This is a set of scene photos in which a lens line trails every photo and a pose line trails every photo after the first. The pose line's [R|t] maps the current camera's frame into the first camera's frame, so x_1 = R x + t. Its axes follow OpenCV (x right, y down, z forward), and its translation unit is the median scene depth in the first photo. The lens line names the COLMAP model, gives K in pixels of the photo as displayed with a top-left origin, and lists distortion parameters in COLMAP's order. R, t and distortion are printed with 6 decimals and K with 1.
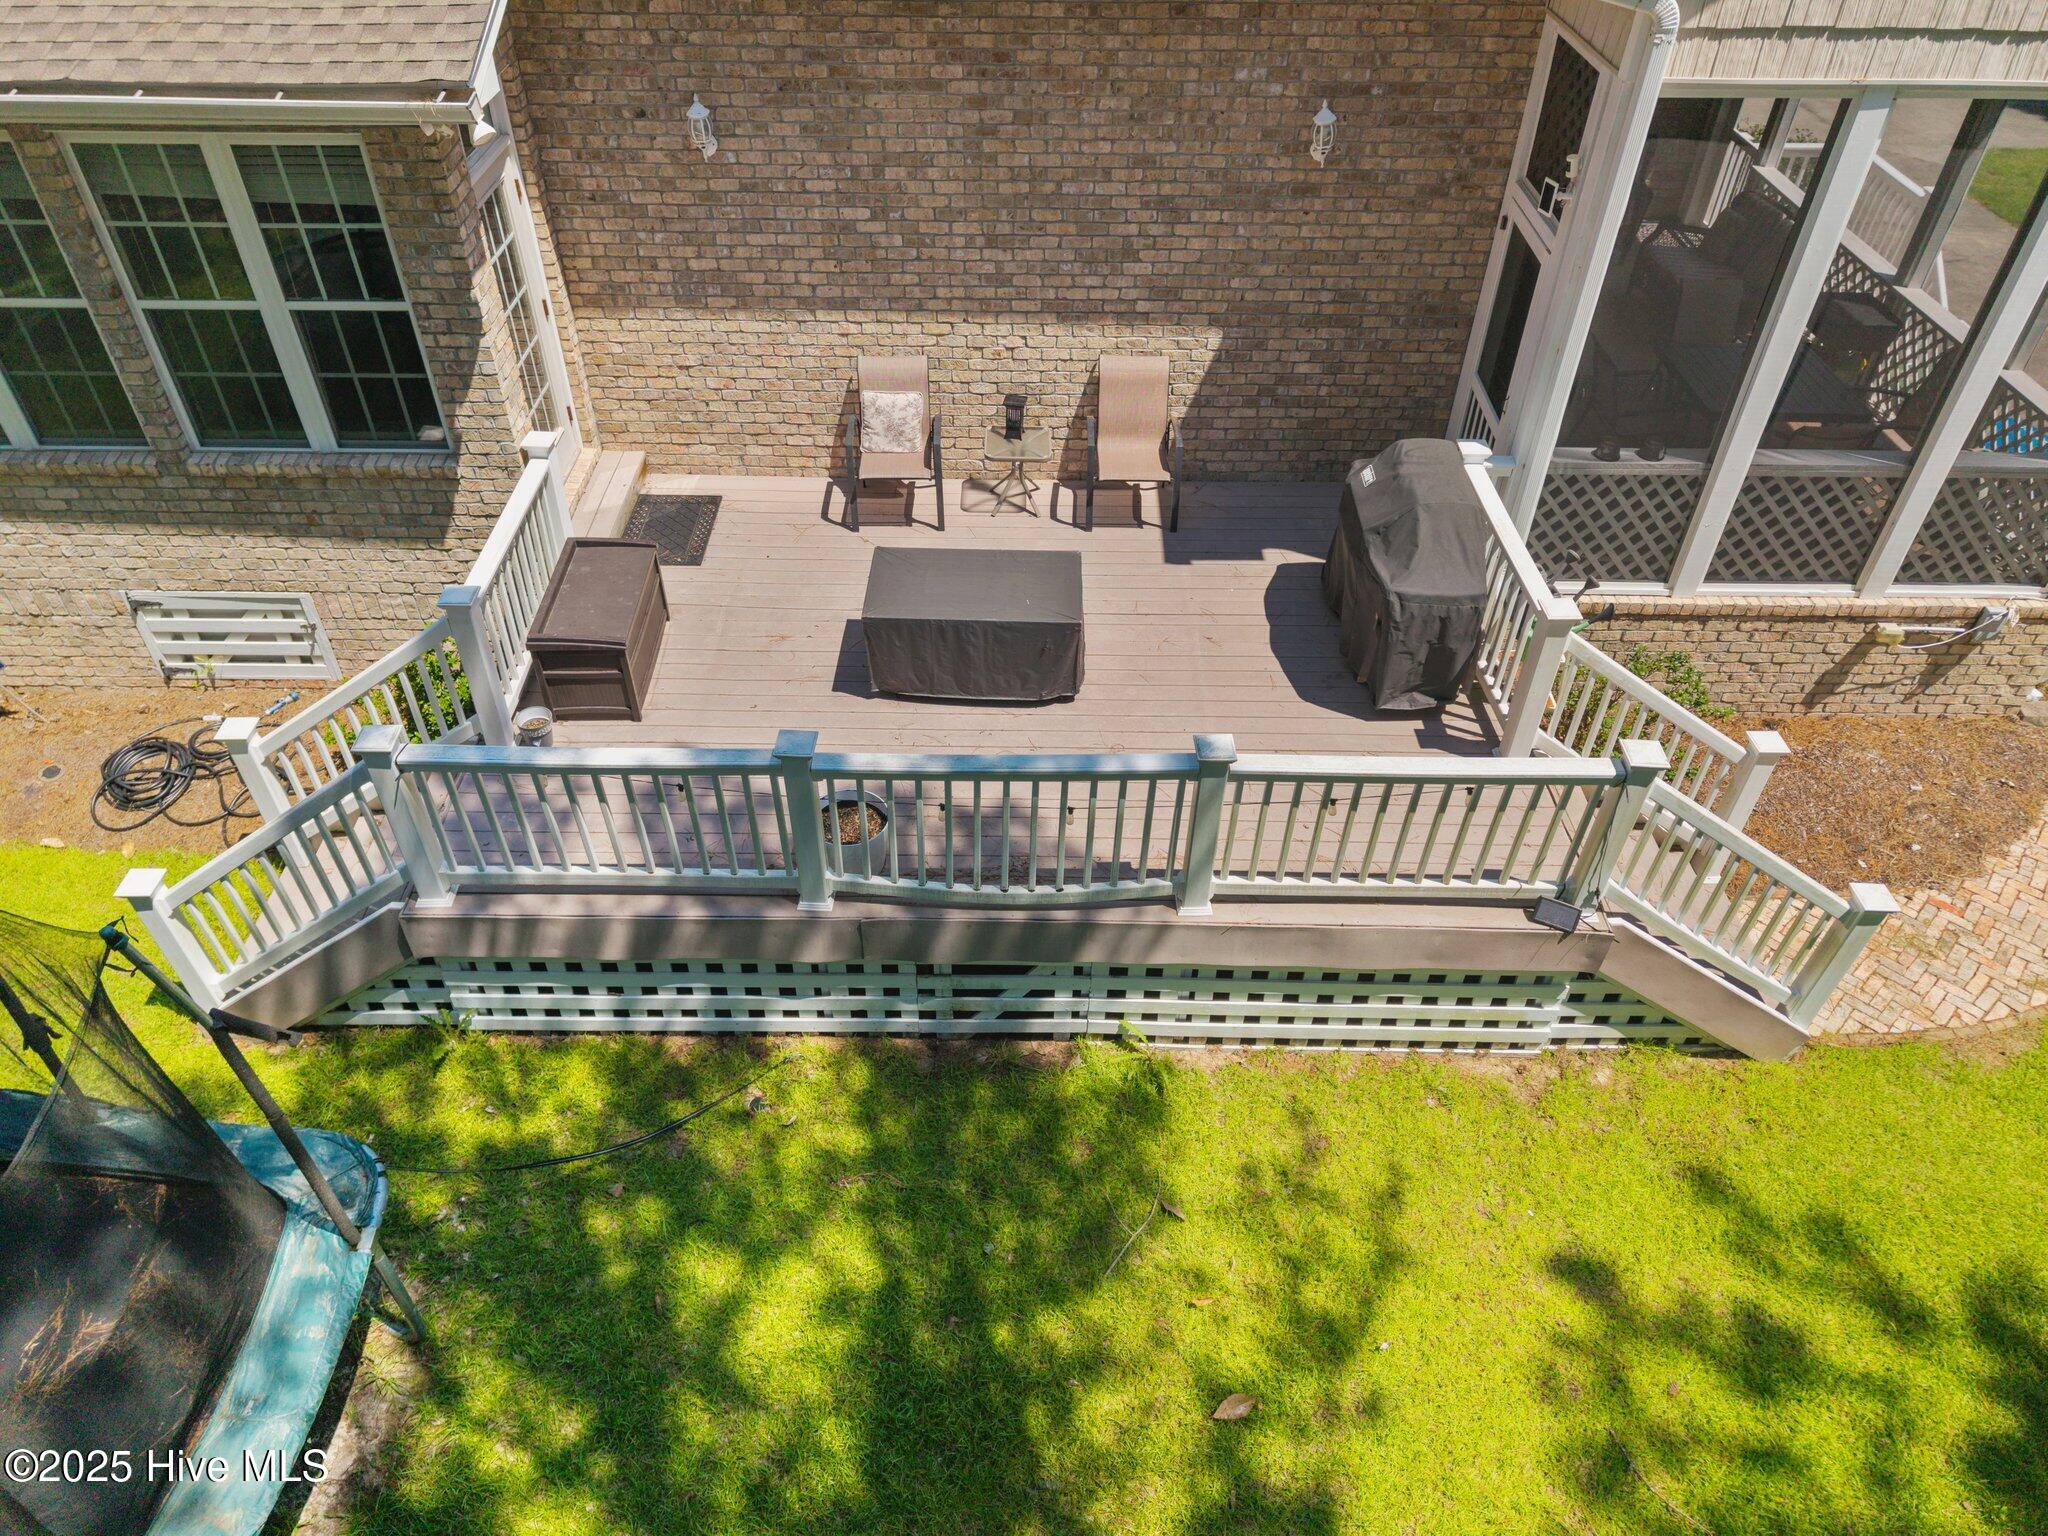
lens RADIAL K [[1261.0, 0, 1029.4], [0, 1261.0, 736.2], [0, 0, 1]] dist [0.026344, -0.022772]
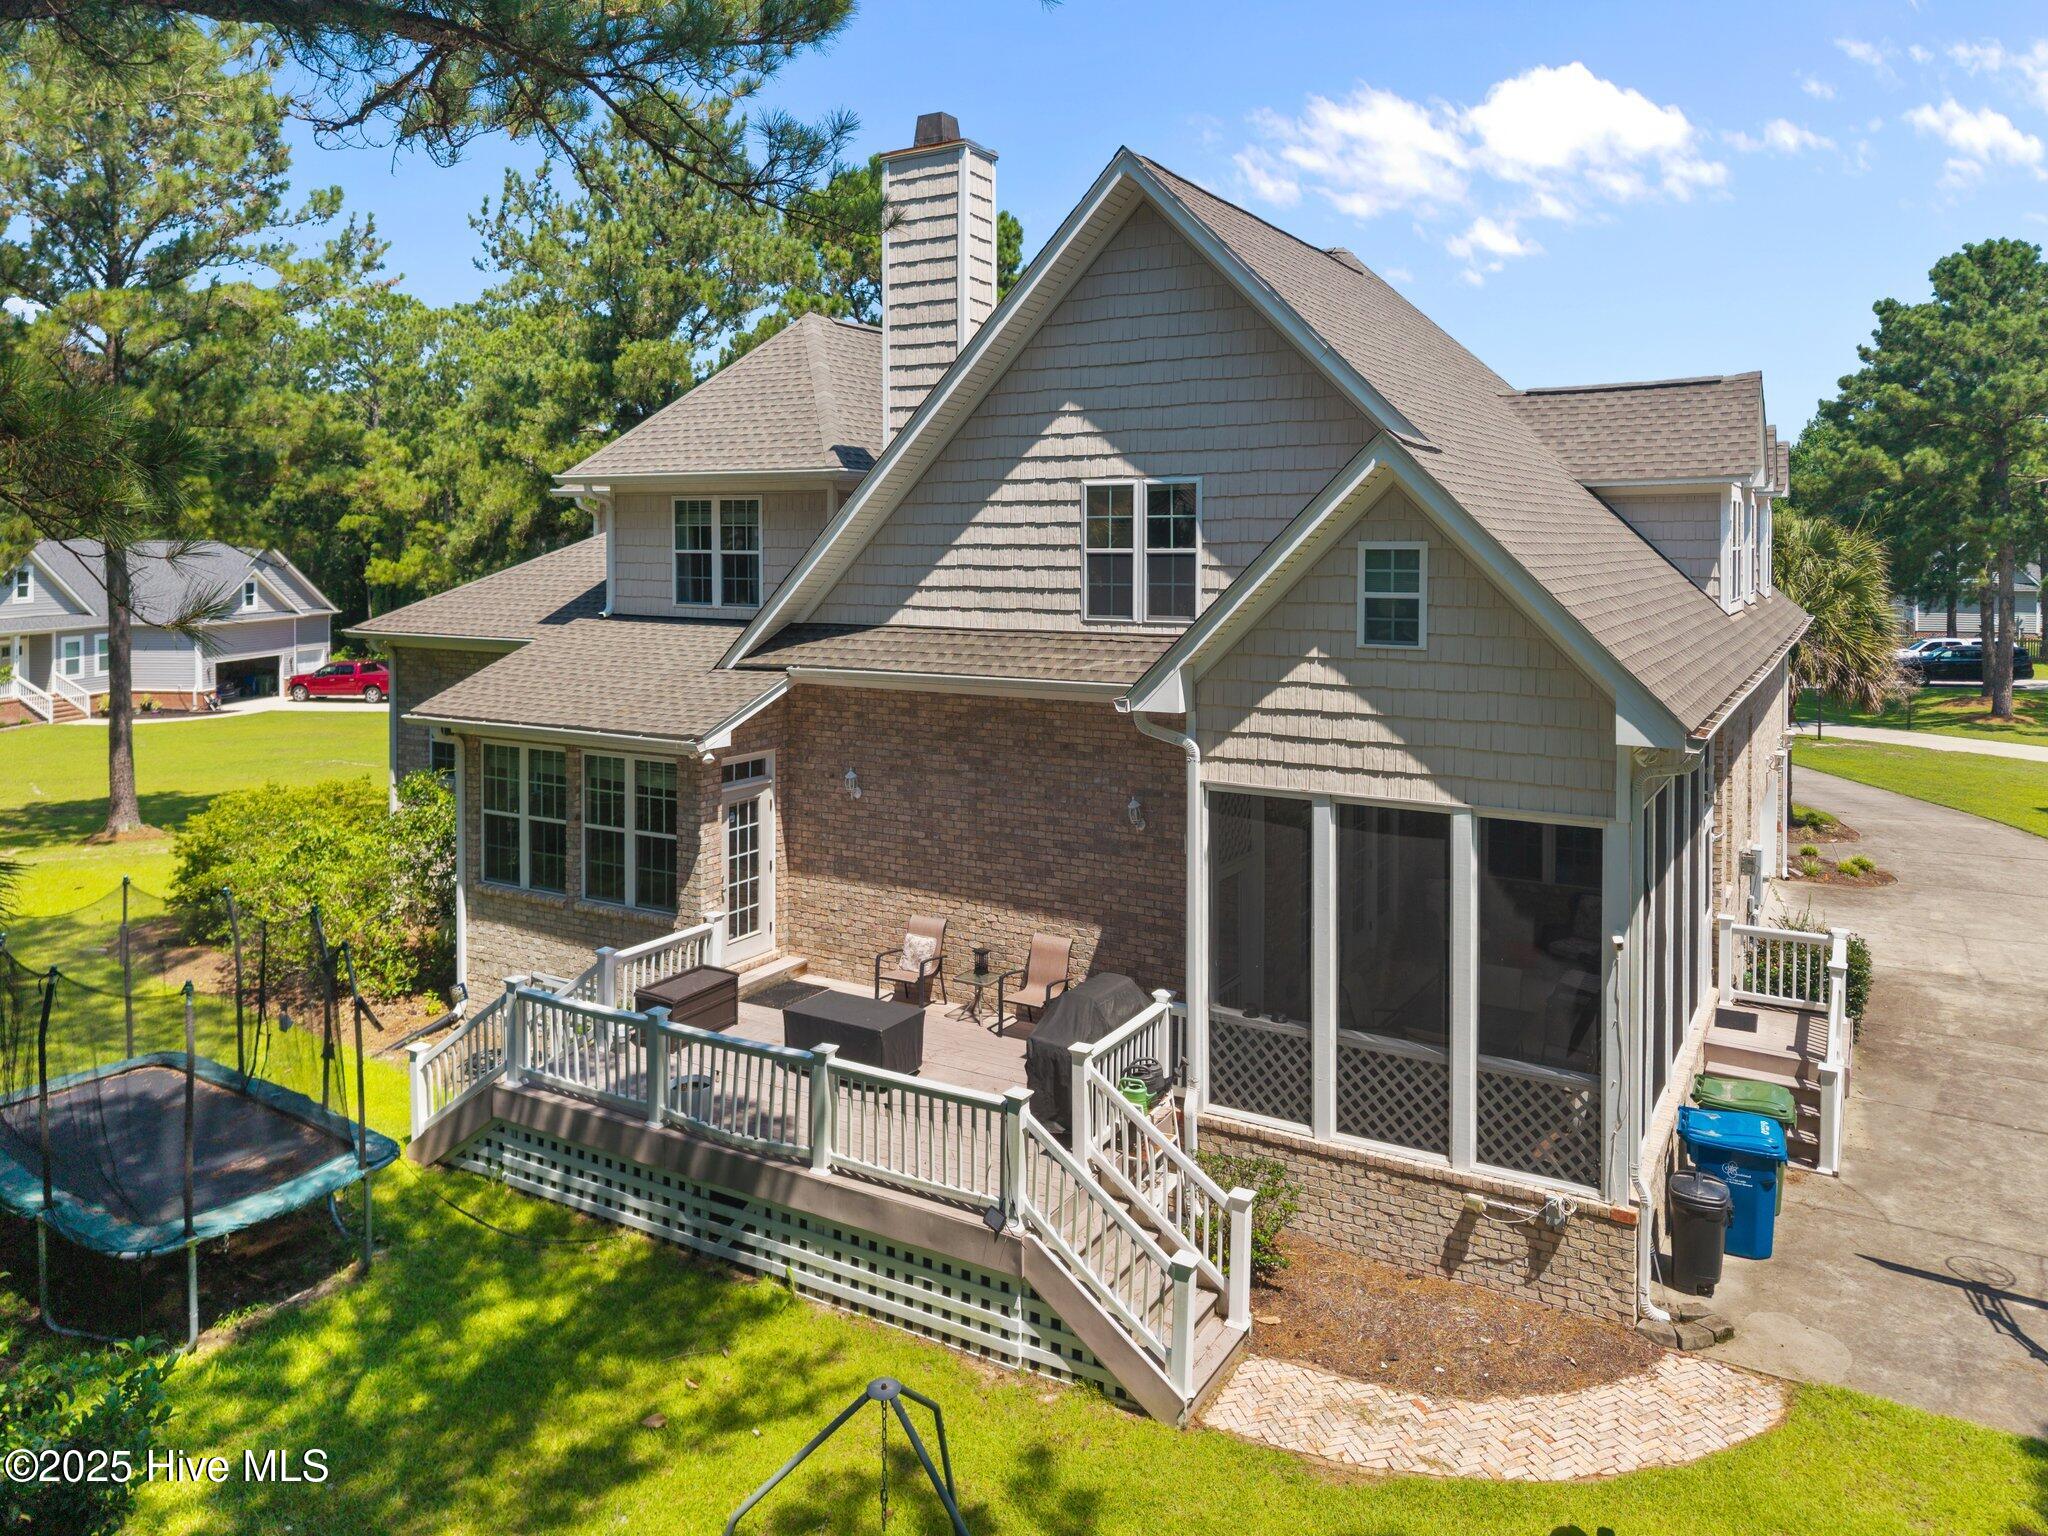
lens RADIAL K [[1261.0, 0, 1029.4], [0, 1261.0, 736.2], [0, 0, 1]] dist [0.026344, -0.022772]
pose [[0.880876, 0.068657, -0.468342, 0.990985], [-0.320565, 0.814519, -0.483526, 0.342979], [0.348276, 0.576061, 0.739498, -0.412349]]
